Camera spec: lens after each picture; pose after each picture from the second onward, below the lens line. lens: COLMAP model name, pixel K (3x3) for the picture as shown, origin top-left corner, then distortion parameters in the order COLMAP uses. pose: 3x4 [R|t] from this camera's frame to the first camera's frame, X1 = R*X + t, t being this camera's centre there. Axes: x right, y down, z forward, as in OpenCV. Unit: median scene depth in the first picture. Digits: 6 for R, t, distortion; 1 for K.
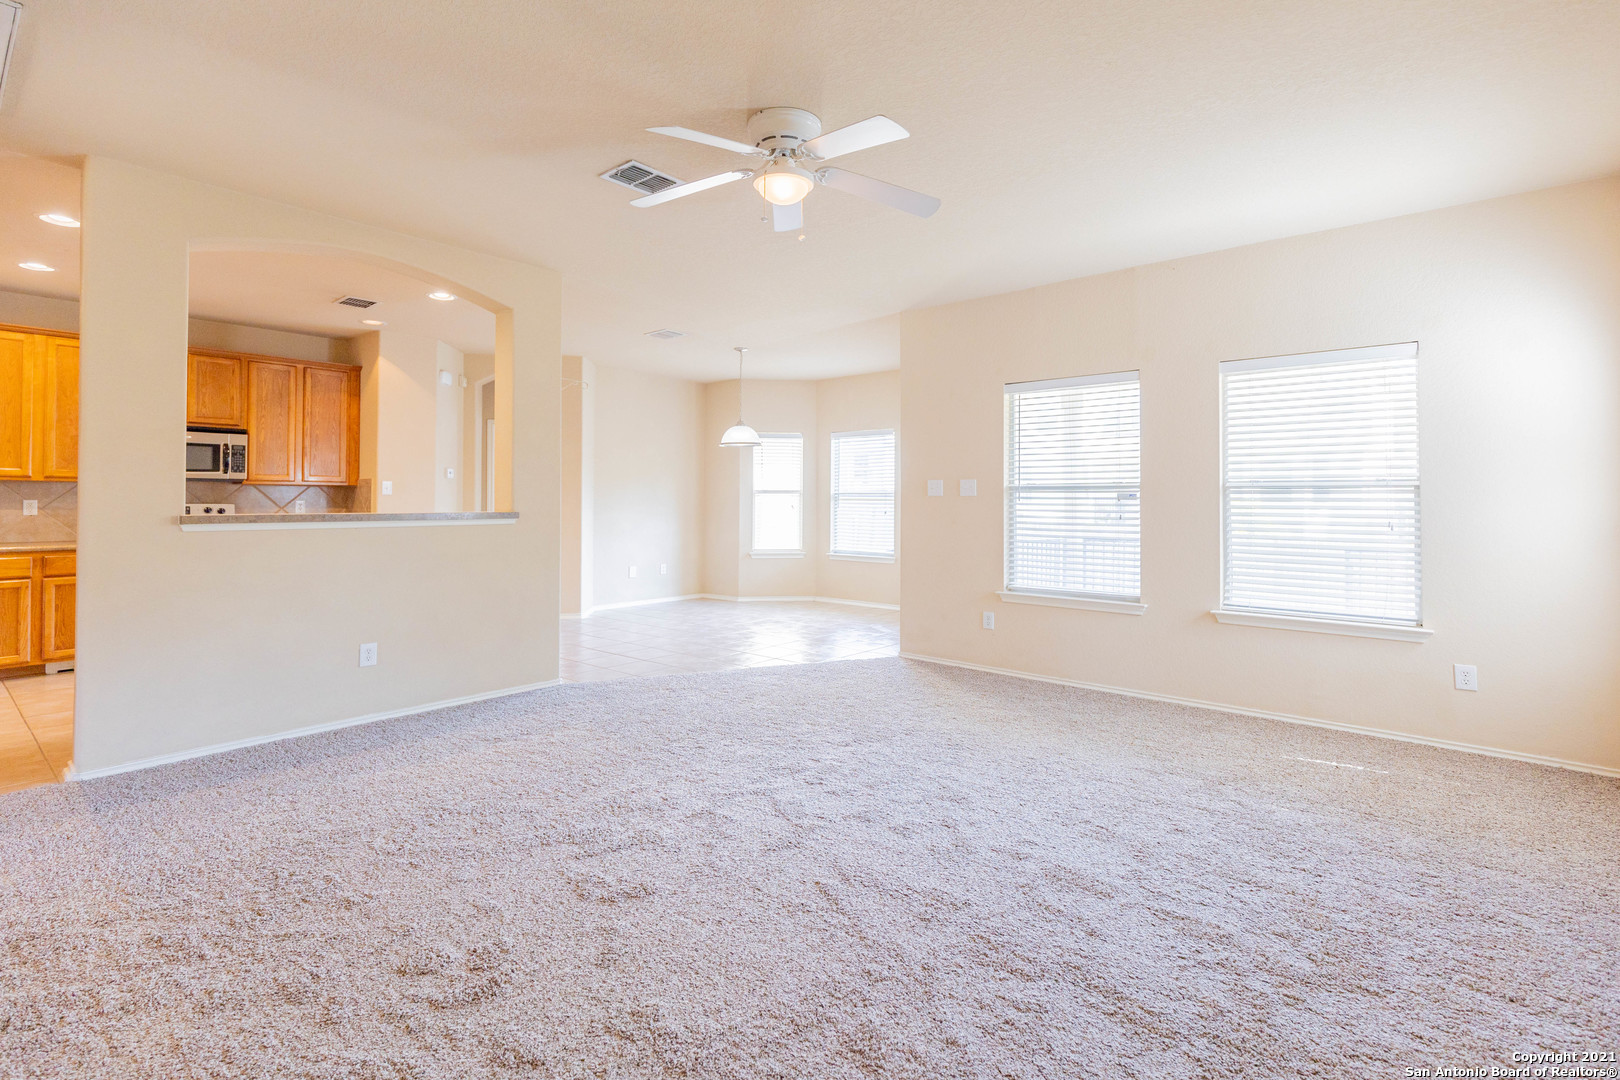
lens RADIAL K [[748.5, 0, 806.2], [0, 748.5, 494.3], [0, 0, 1]] dist [0.000207, 0.000015]
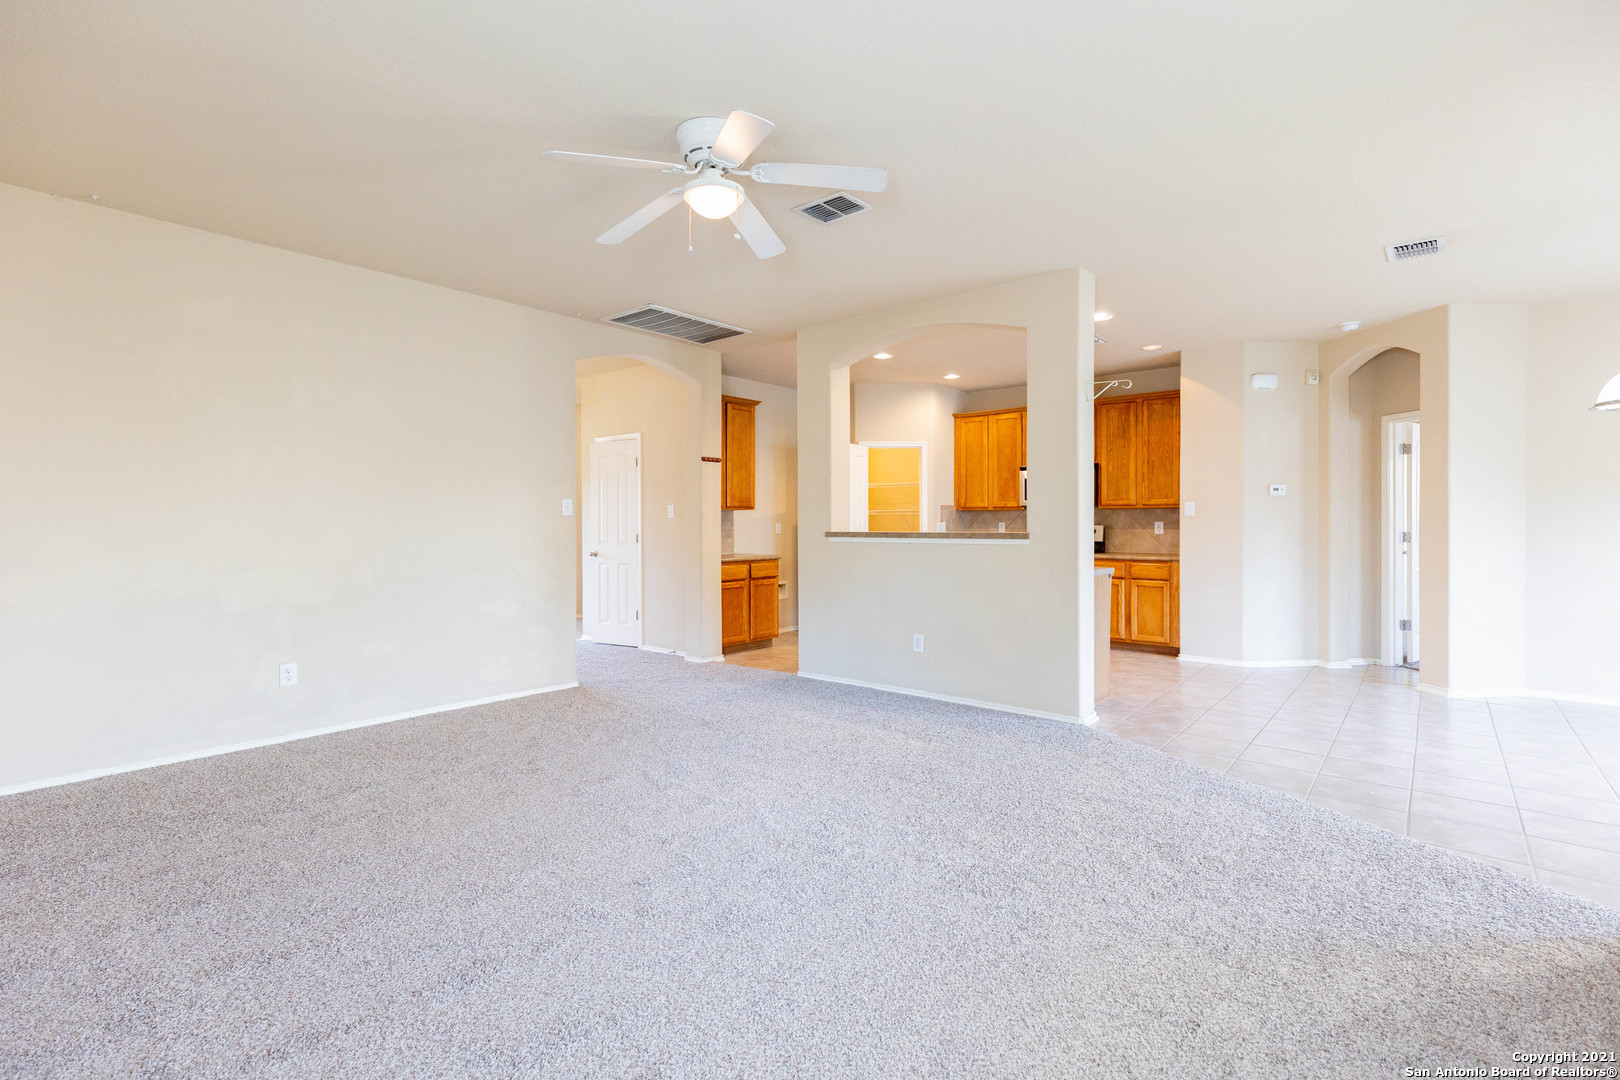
lens RADIAL K [[745.5, 0, 807.4], [0, 745.5, 527.8], [0, 0, 1]] dist [0.000264, 0.000035]
pose [[0.031054, 0.003081, -0.999513, 0.452808], [0.011926, 0.999923, 0.003452, 0.007767], [0.999447, -0.012027, 0.031015, 0.517366]]
